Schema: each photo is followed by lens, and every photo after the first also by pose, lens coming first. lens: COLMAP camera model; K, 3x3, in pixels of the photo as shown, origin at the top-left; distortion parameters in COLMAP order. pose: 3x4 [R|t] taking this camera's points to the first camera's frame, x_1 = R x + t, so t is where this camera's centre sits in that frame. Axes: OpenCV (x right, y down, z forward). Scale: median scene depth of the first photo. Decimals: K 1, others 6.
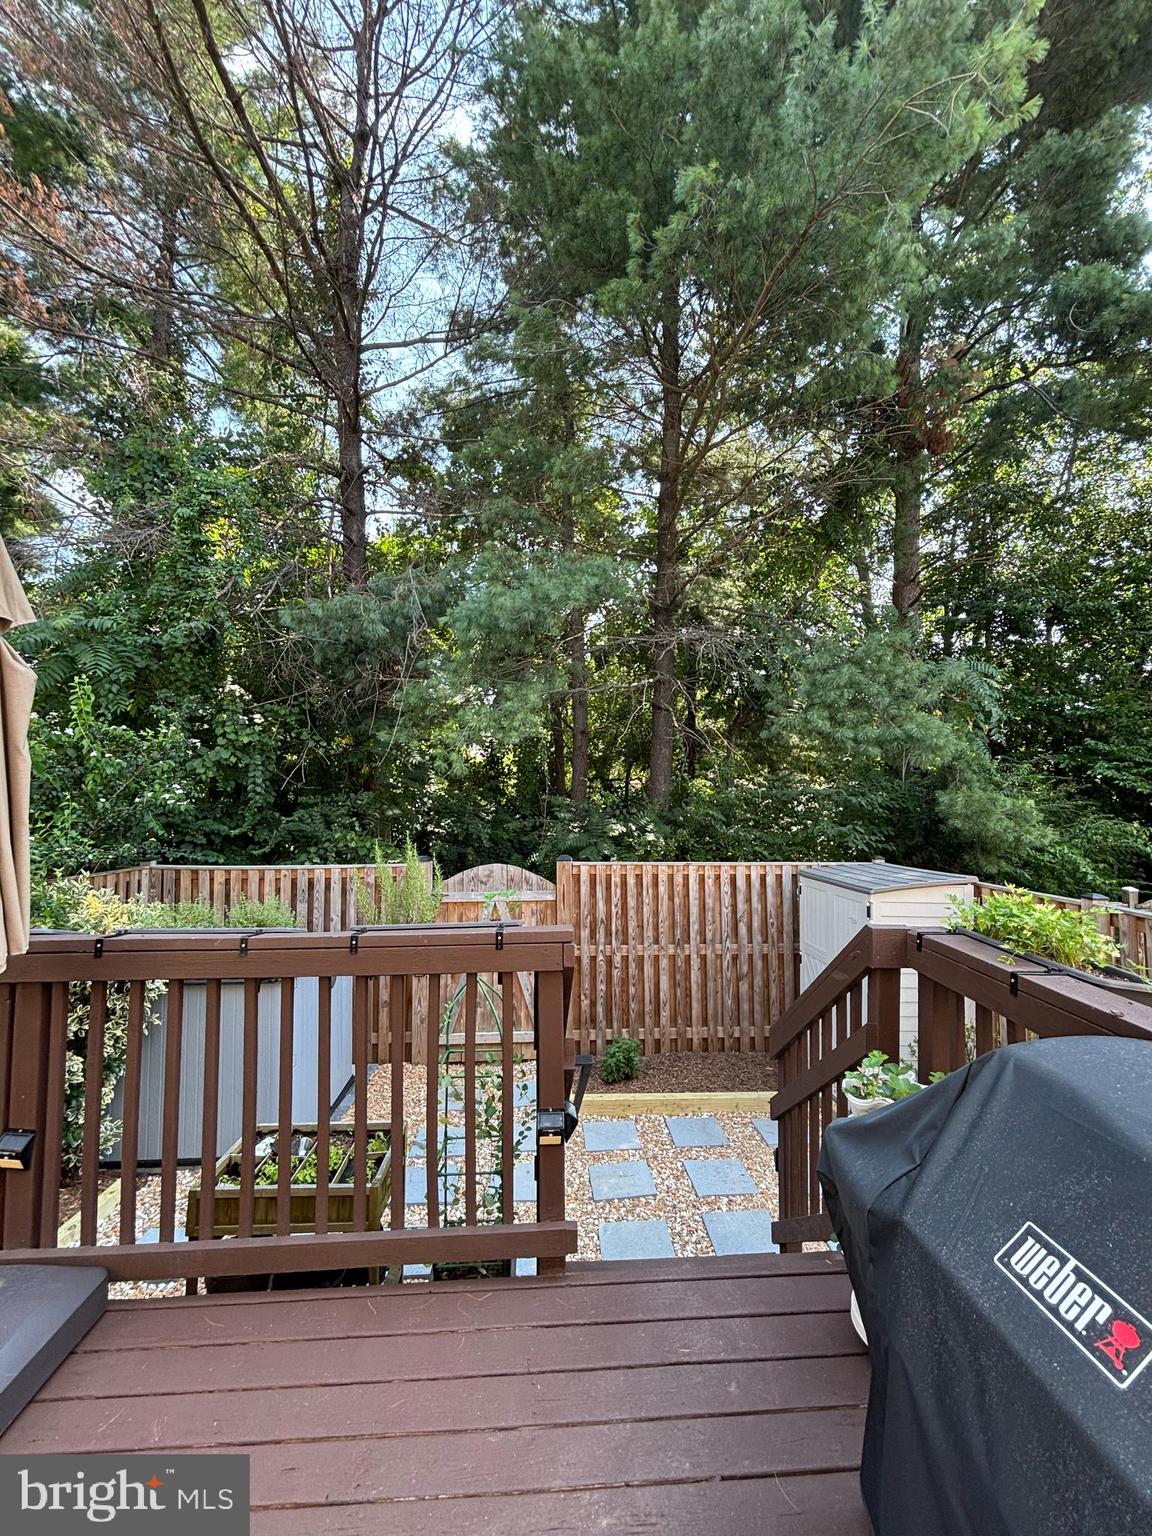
lens RADIAL K [[624.6, 0, 577.4], [0, 624.6, 766.6], [0, 0, 1]] dist [0.004195, -0.001171]
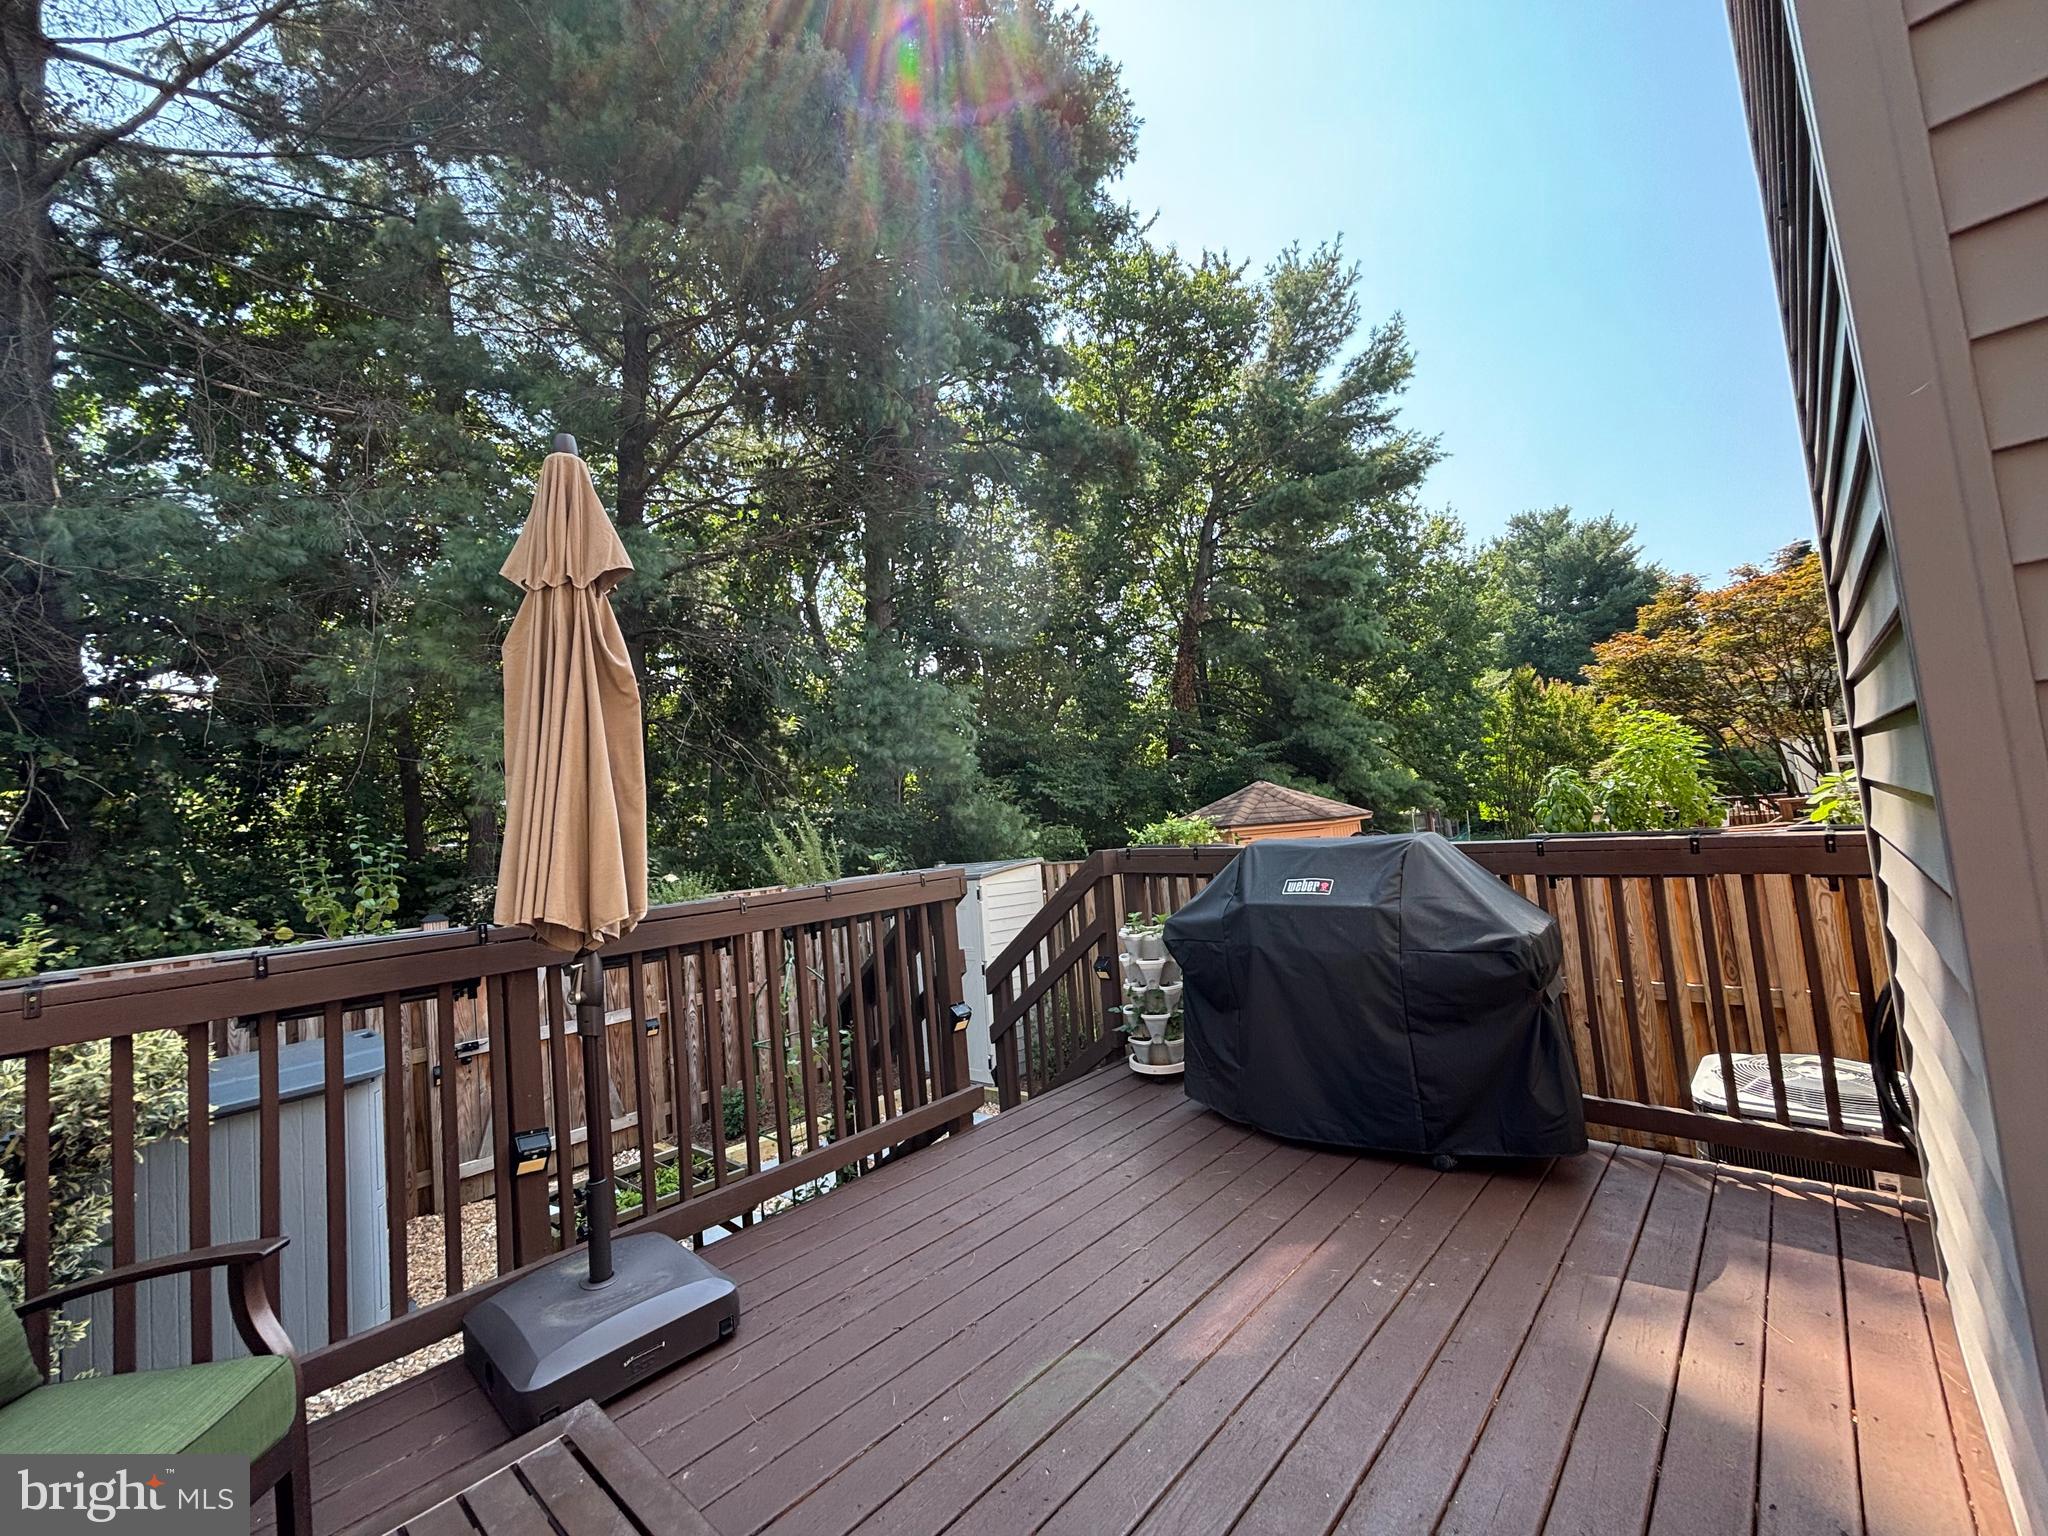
lens RADIAL K [[832.8, 0, 1022.3], [0, 832.8, 758.9], [0, 0, 1]] dist [0.004195, -0.001171]
pose [[0.716389, 0.005256, 0.697682, -0.350628], [0.042635, 0.997773, -0.051295, 0.037077], [-0.696398, 0.066493, 0.714569, -0.116169]]
